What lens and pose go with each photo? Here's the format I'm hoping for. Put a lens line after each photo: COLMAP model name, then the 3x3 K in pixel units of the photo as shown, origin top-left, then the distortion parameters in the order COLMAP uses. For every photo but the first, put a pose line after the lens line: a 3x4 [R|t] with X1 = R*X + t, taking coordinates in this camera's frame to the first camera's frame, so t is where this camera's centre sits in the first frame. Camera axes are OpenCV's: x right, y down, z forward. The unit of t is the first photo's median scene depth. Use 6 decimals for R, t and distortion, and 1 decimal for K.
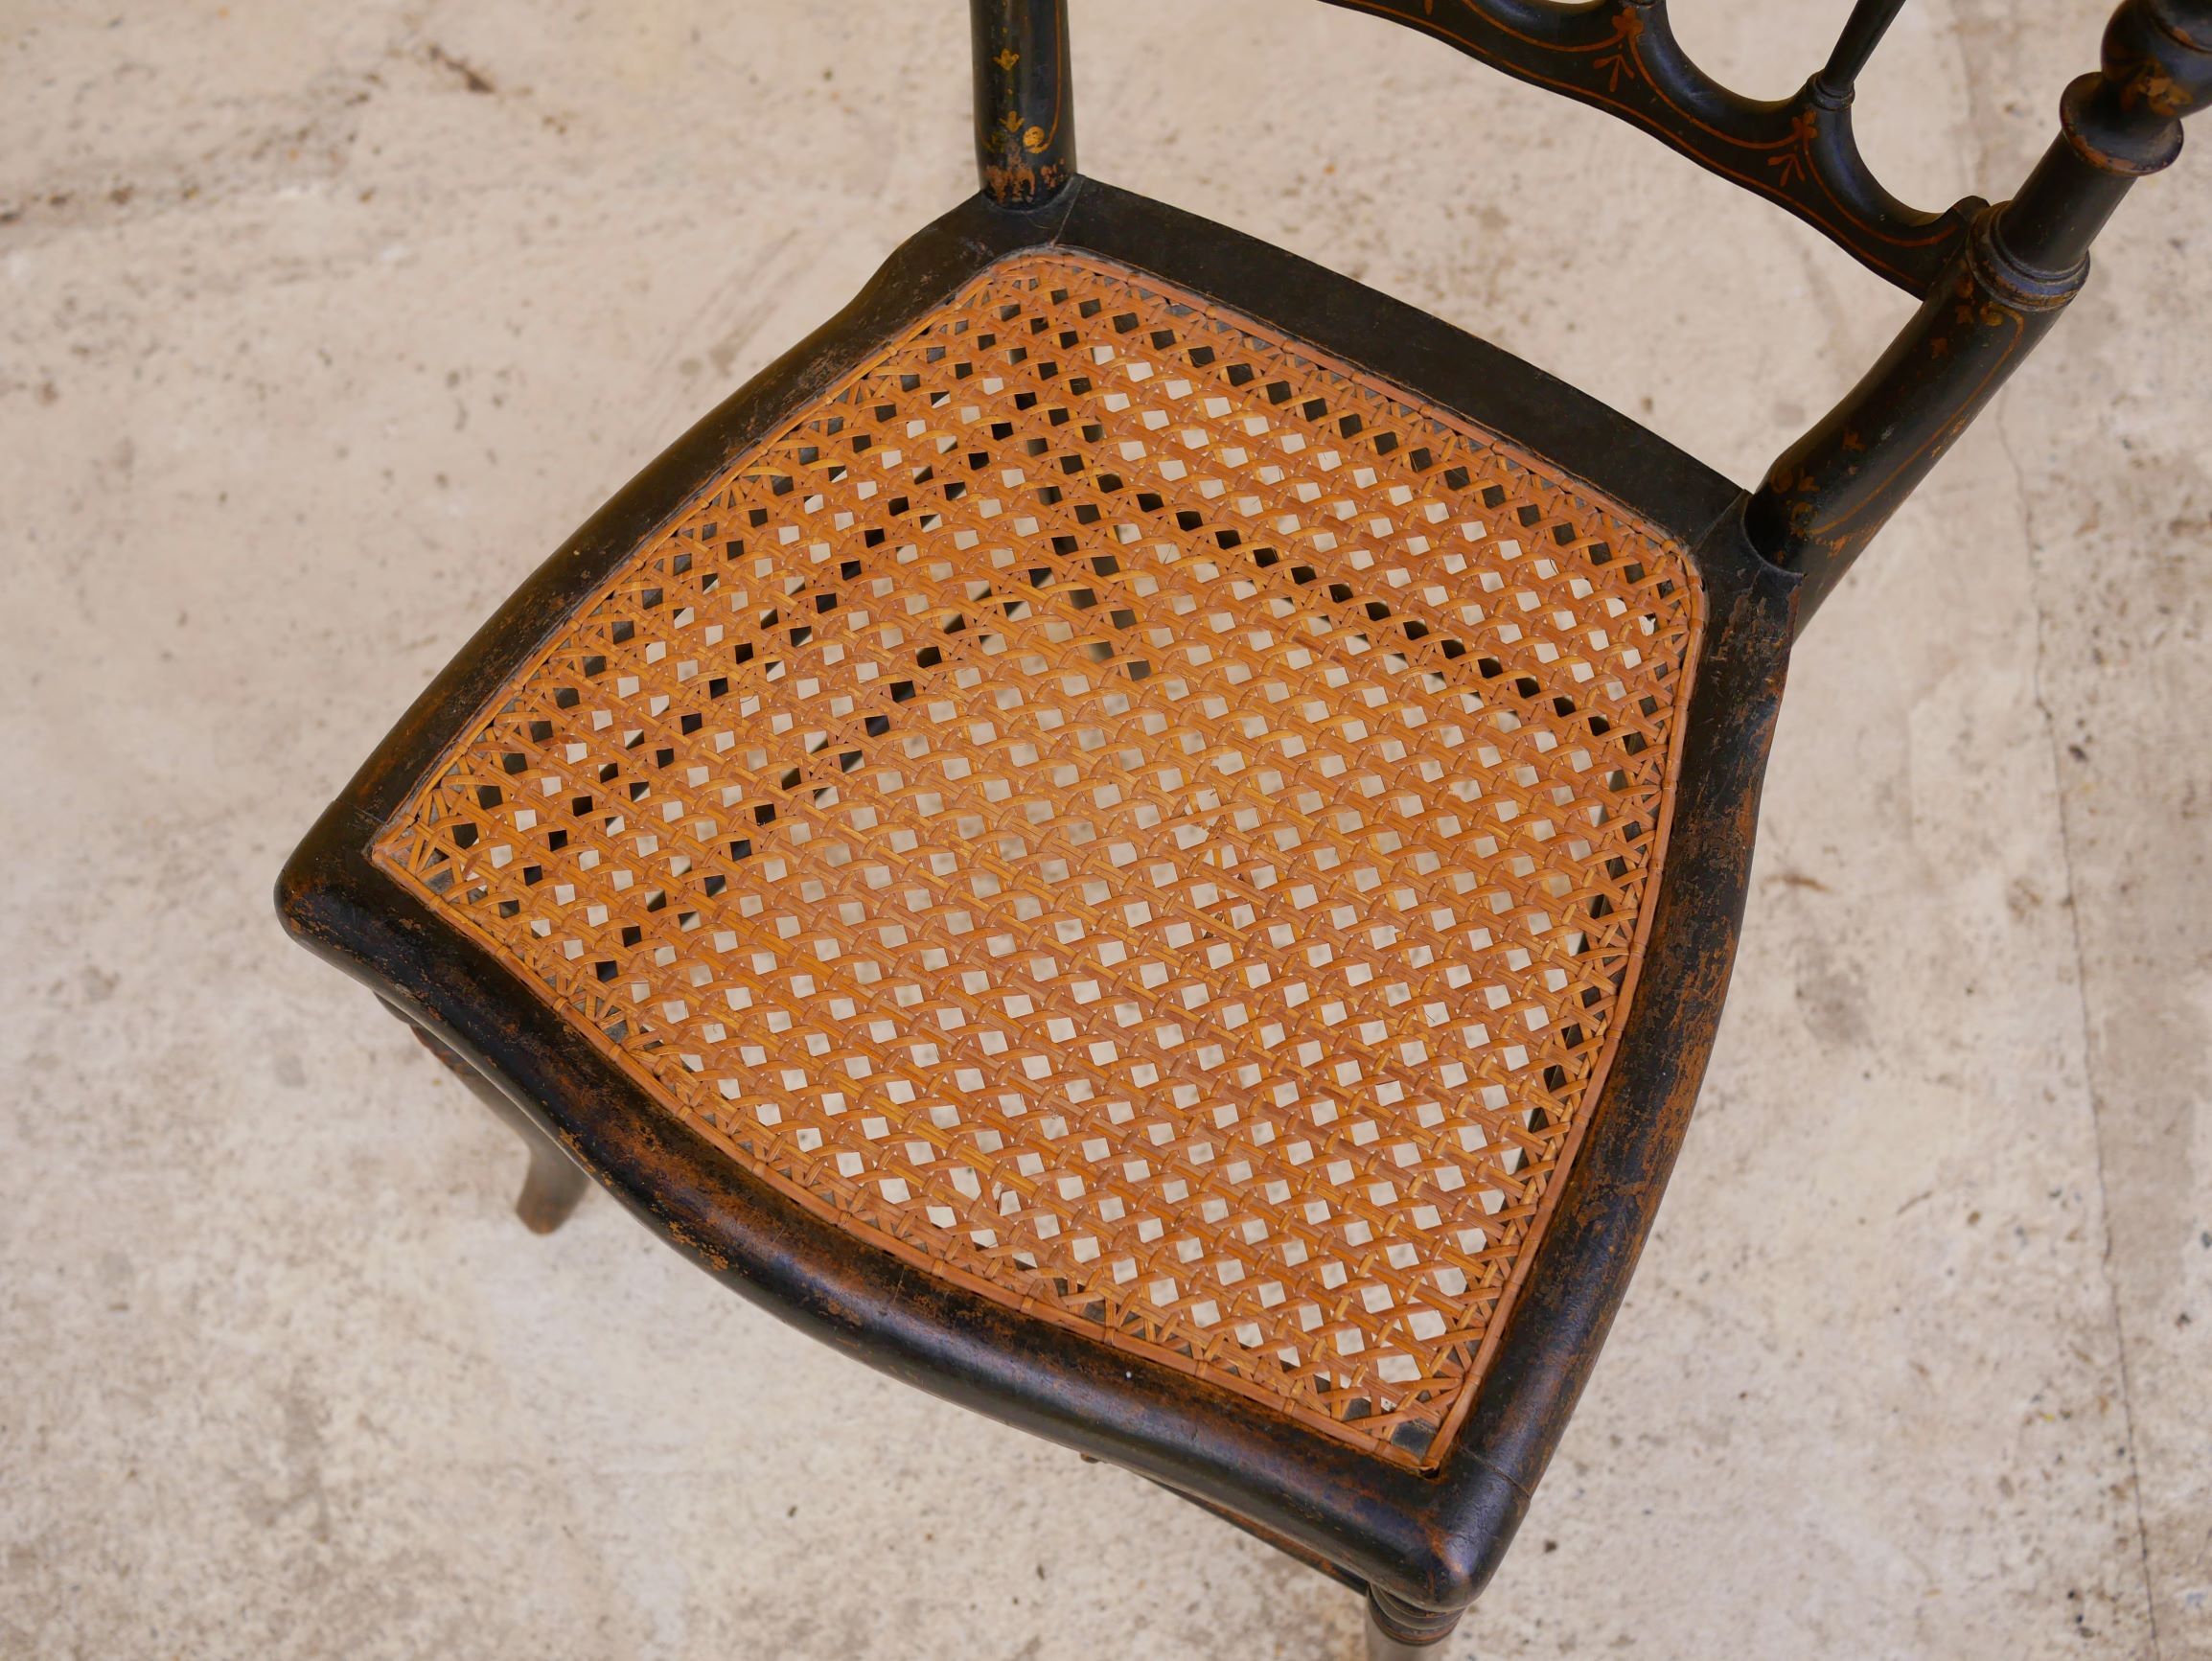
lens RADIAL K [[2488.7, 0, 1086.6], [0, 2488.7, 834.7], [0, 0, 1]] dist [-0.011602, 0.000000]
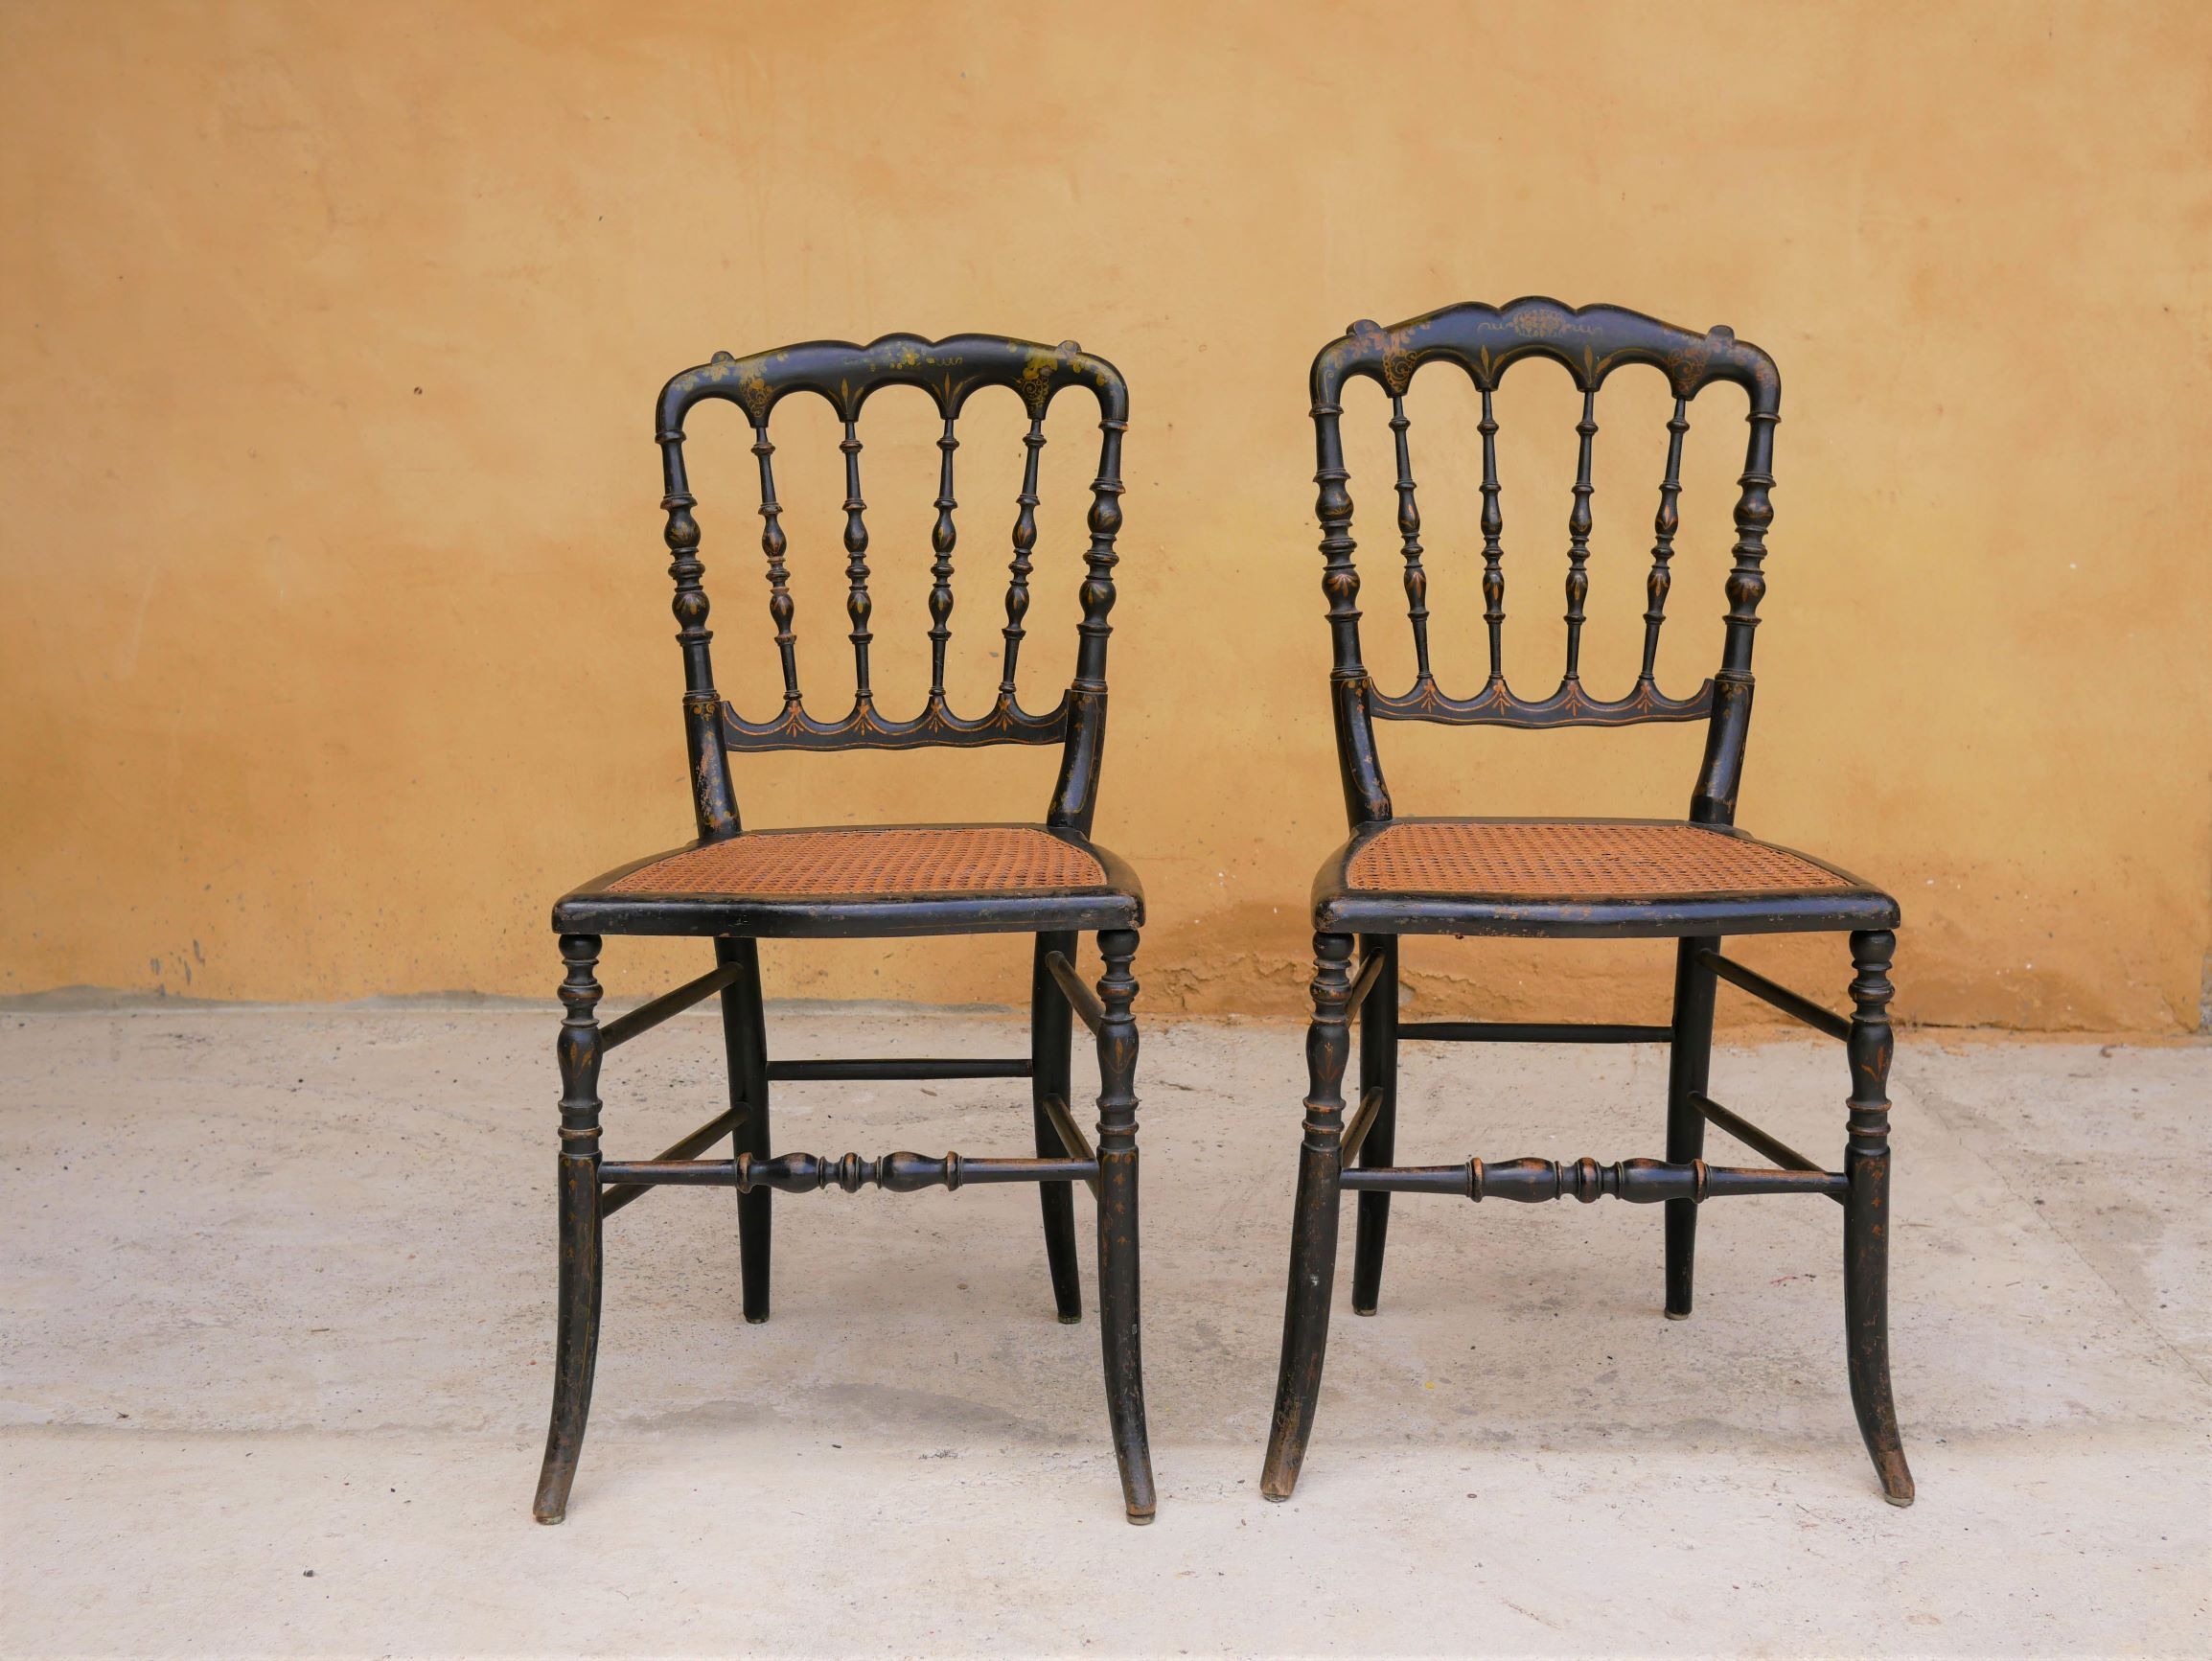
lens RADIAL K [[2488.7, 0, 1089.9], [0, 2488.7, 837.1], [0, 0, 1]] dist [-0.011602, 0.000000]
pose [[0.999499, 0.030971, 0.006535, -0.424021], [-0.011226, 0.539896, -0.841657, 1.621328], [-0.029596, 0.841162, 0.539973, -0.344803]]
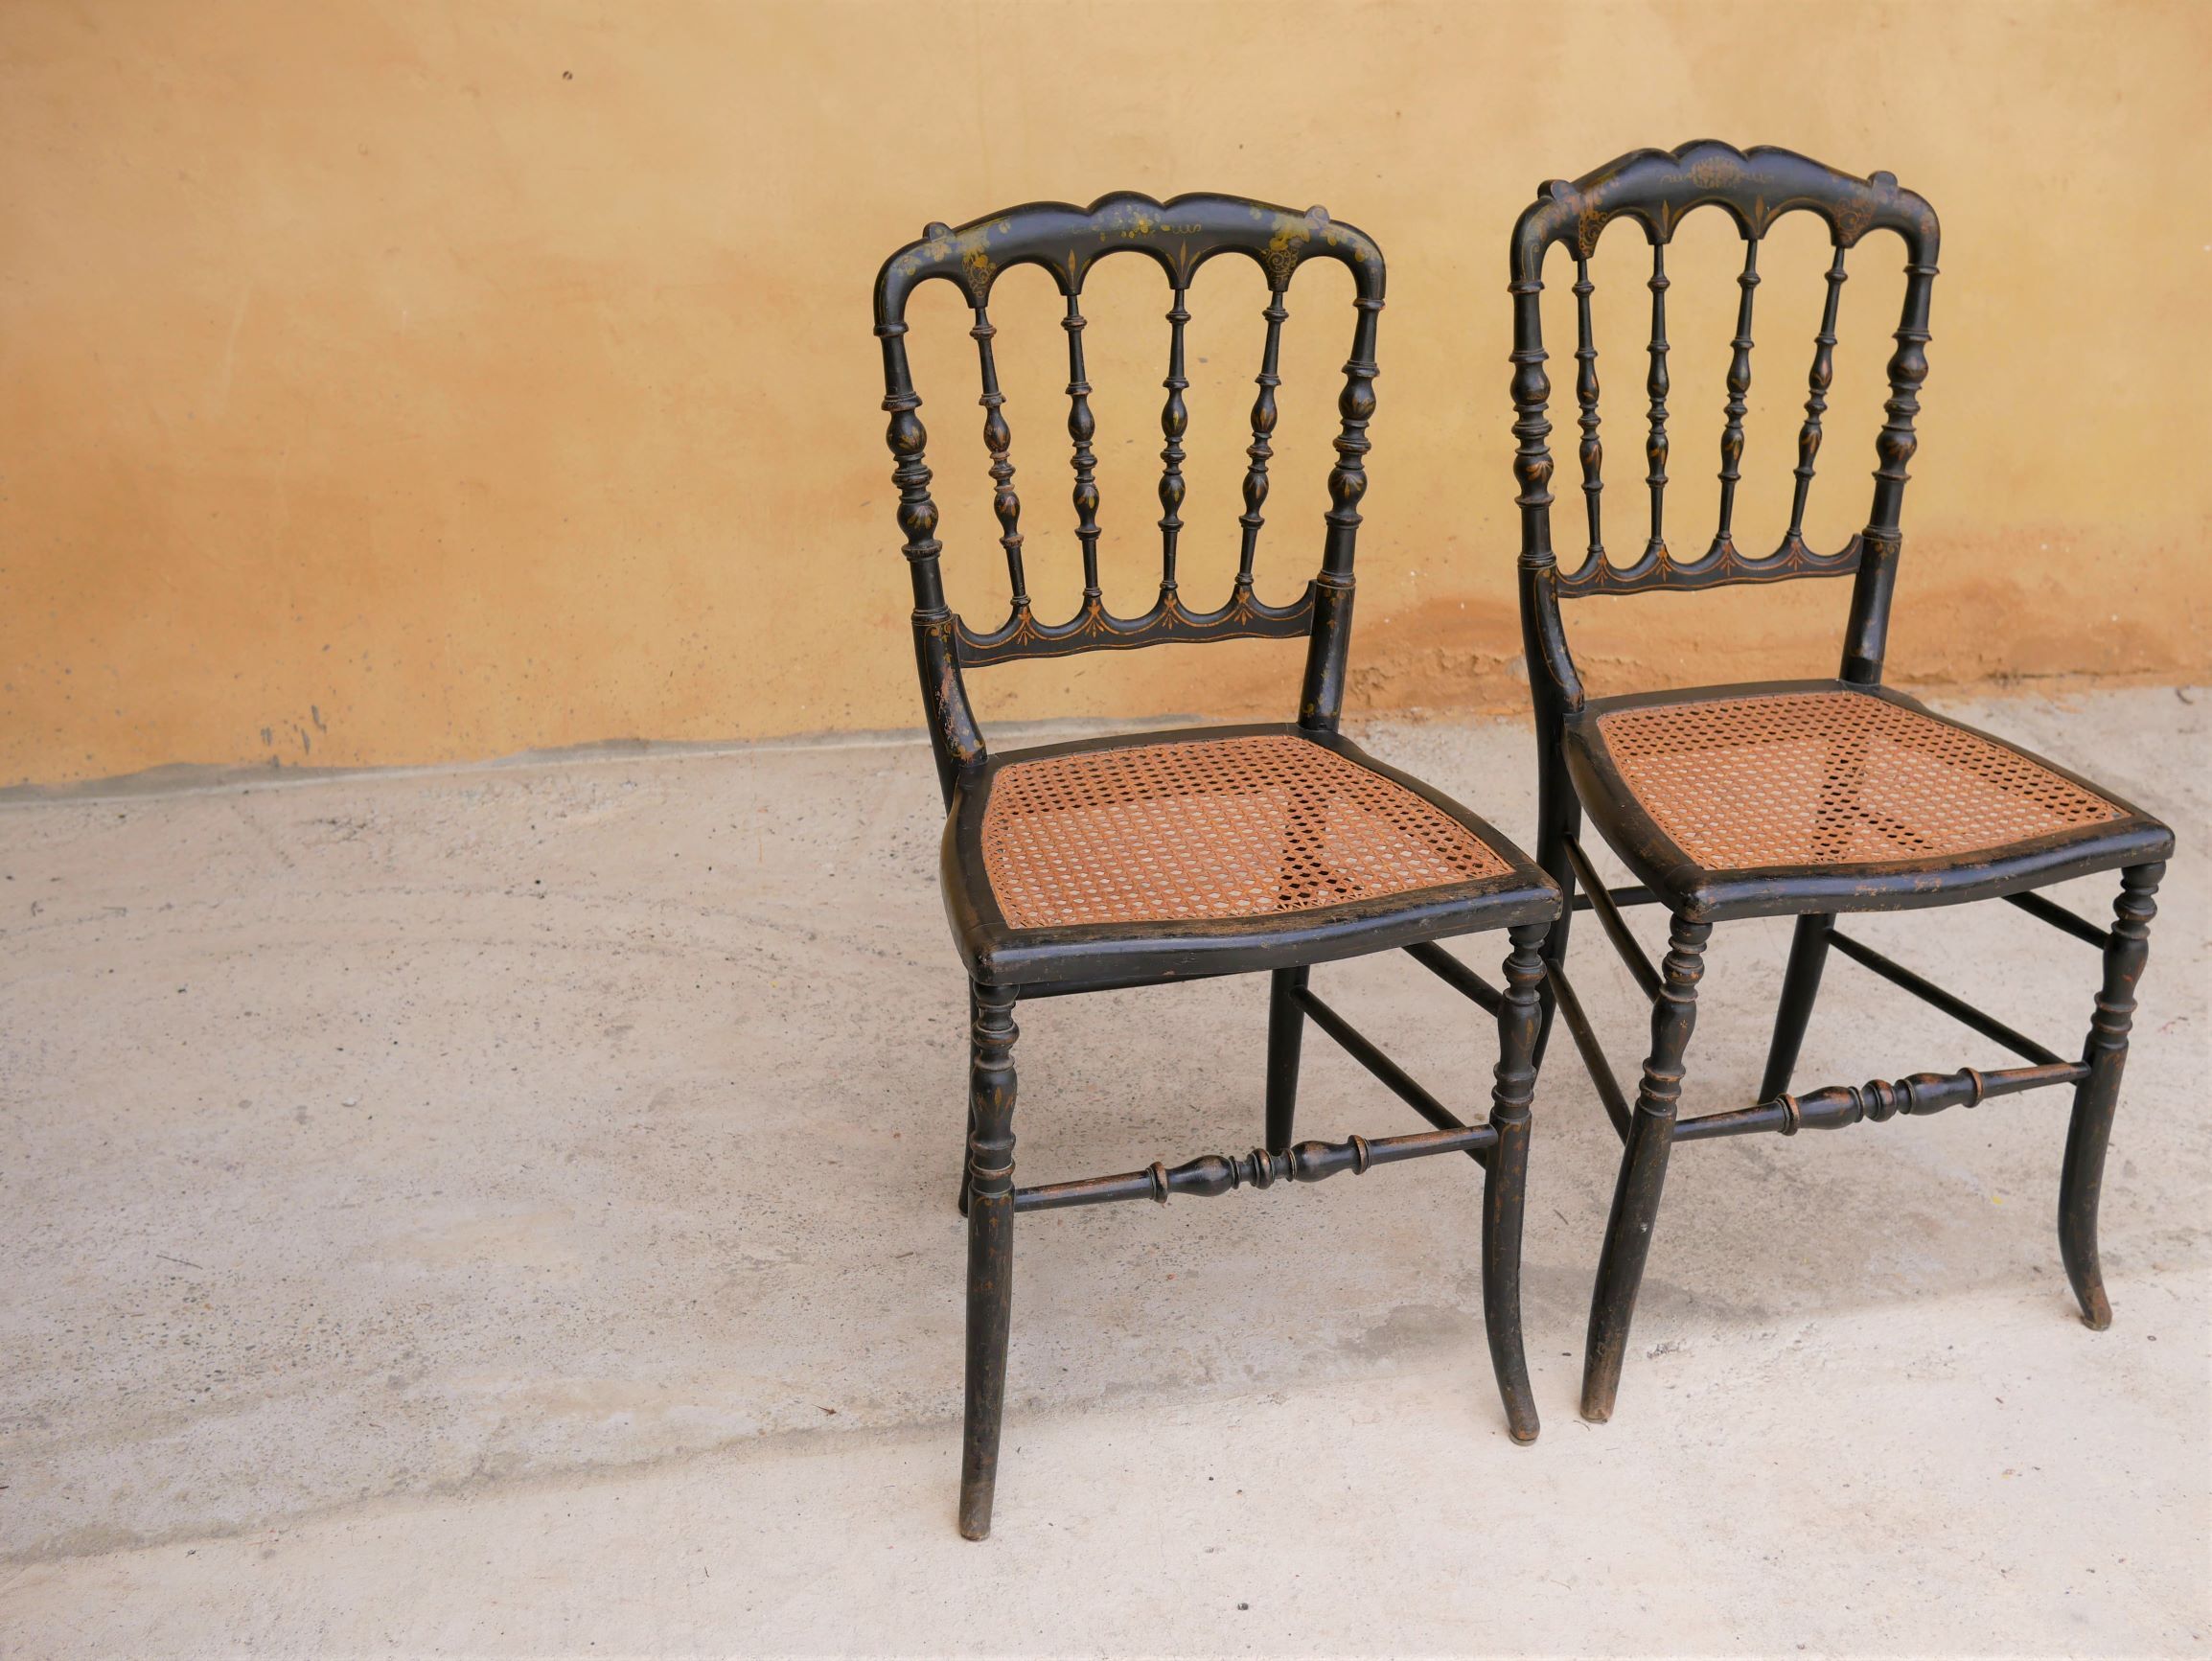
lens RADIAL K [[2495.2, 0, 1105.2], [0, 2495.2, 831.4], [0, 0, 1]] dist [-0.011767, 0.000000]
pose [[0.960110, -0.057184, 0.273713, -1.339466], [0.226930, 0.731269, -0.643233, 1.211515], [-0.163376, 0.679688, 0.715075, -0.529916]]
